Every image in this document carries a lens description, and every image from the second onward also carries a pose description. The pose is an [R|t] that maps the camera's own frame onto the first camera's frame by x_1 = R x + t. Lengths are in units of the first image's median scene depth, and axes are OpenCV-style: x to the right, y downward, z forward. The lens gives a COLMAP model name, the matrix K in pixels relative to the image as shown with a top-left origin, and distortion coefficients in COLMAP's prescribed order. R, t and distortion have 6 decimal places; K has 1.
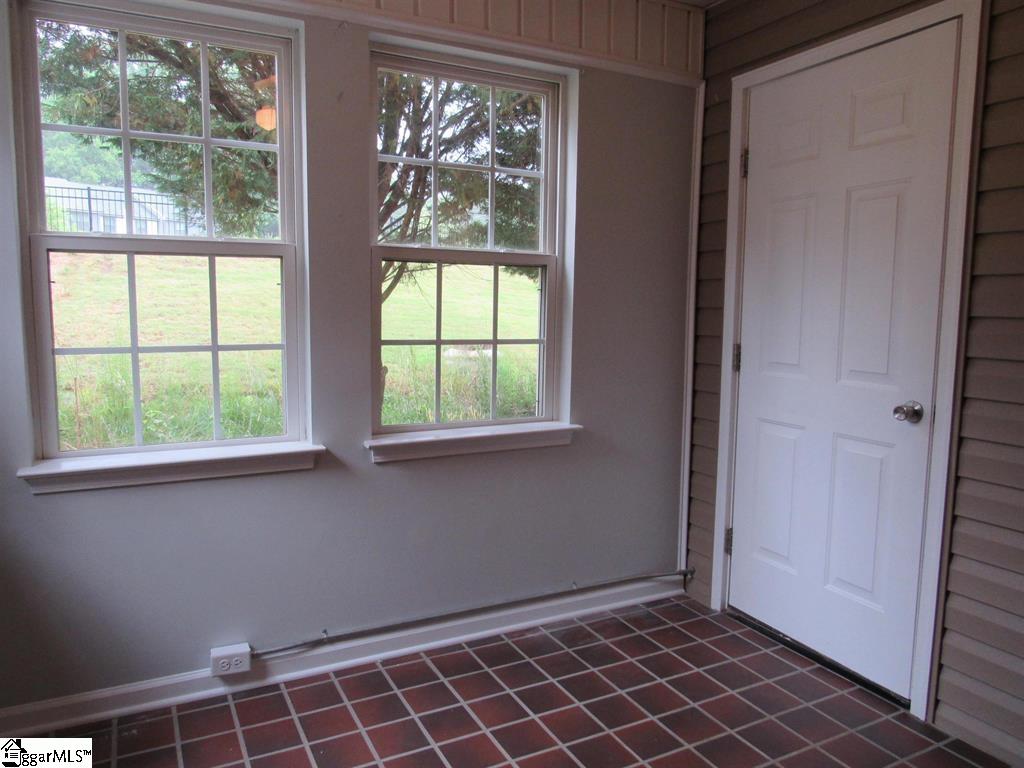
lens RADIAL K [[733.6, 0, 512.0], [0, 733.6, 384.0], [0, 0, 1]] dist [-0.037188, 0.004374]
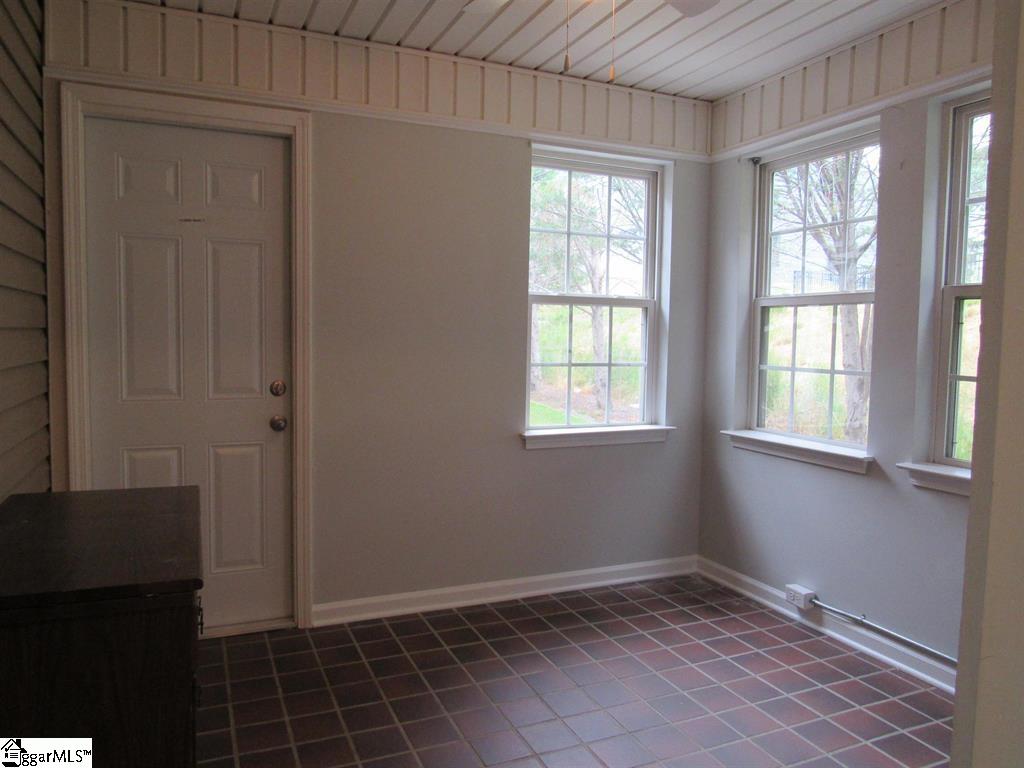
lens RADIAL K [[733.6, 0, 512.0], [0, 733.6, 384.0], [0, 0, 1]] dist [-0.037188, 0.004374]
pose [[-0.064863, 0.062043, -0.995964, 0.987845], [-0.126944, 0.989444, 0.069904, -0.044623], [0.989787, 0.130966, -0.056302, 0.481967]]
